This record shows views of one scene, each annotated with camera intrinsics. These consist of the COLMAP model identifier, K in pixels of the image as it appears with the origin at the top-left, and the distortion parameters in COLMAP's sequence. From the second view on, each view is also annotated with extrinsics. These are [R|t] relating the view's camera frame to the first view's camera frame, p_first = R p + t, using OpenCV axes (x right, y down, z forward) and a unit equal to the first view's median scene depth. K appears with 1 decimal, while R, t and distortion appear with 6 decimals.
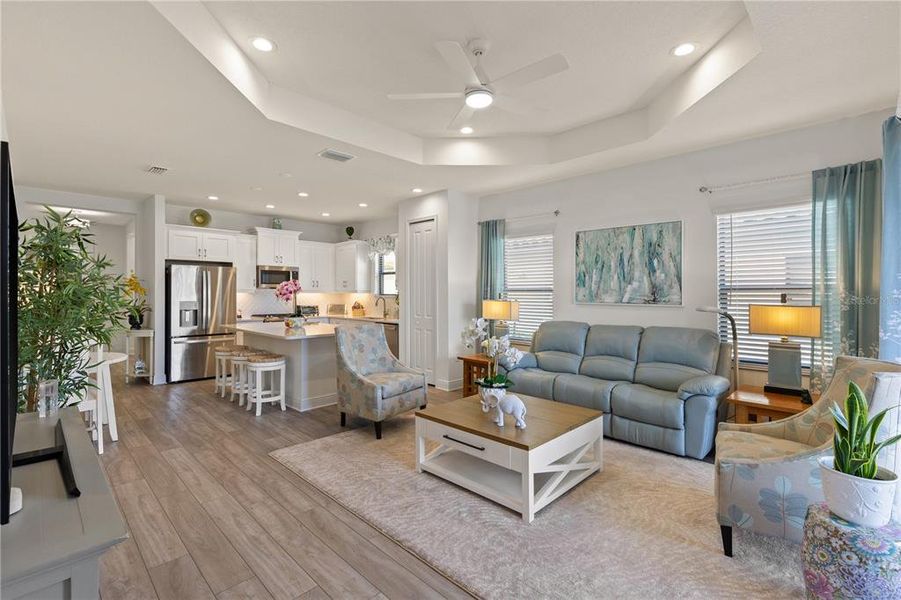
lens RADIAL K [[411.2, 0, 446.6], [0, 411.2, 296.4], [0, 0, 1]] dist [0.002065, -0.000206]
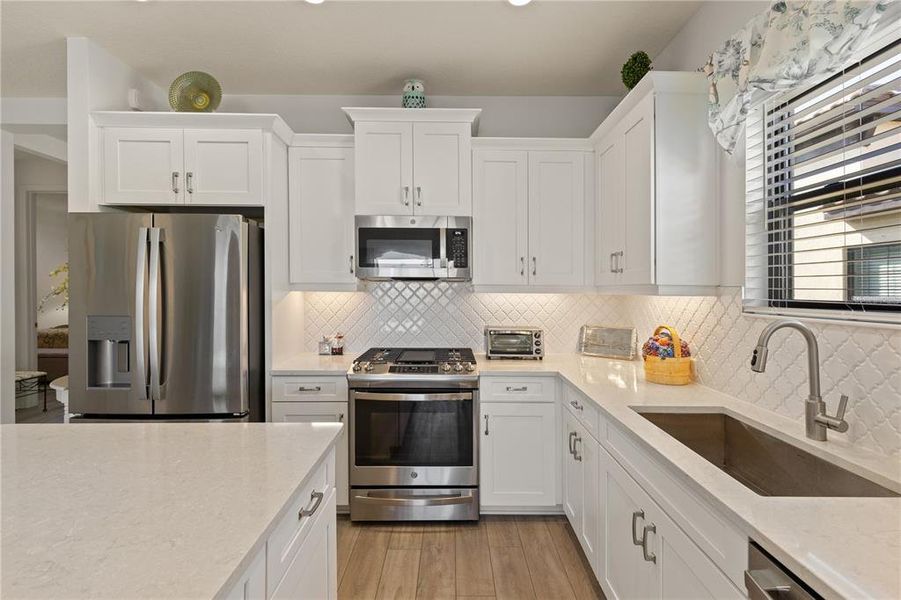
lens RADIAL K [[406.7, 0, 458.0], [0, 406.7, 293.1], [0, 0, 1]] dist [0.003399, -0.000046]
pose [[0.715266, 0.008200, -0.698804, -0.155064], [-0.009840, 0.999950, 0.001663, -0.010511], [0.698783, 0.005686, 0.715311, 0.866194]]
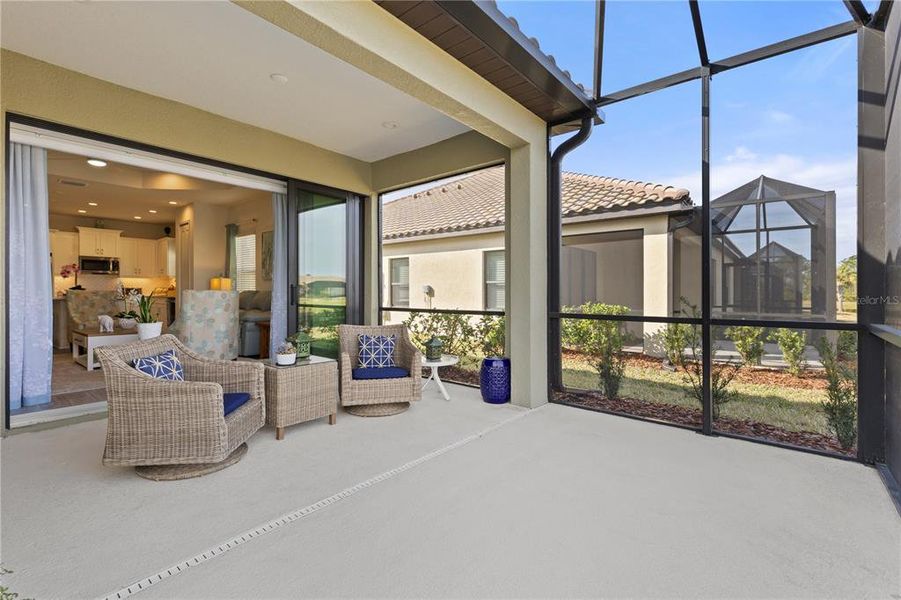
lens RADIAL K [[411.2, 0, 446.6], [0, 411.2, 296.4], [0, 0, 1]] dist [0.002065, -0.000206]
pose [[0.997035, 0.000310, 0.076951, 0.659758], [-0.000083, 0.999996, -0.002955, 0.063861], [-0.076952, 0.002940, 0.997030, -0.440190]]
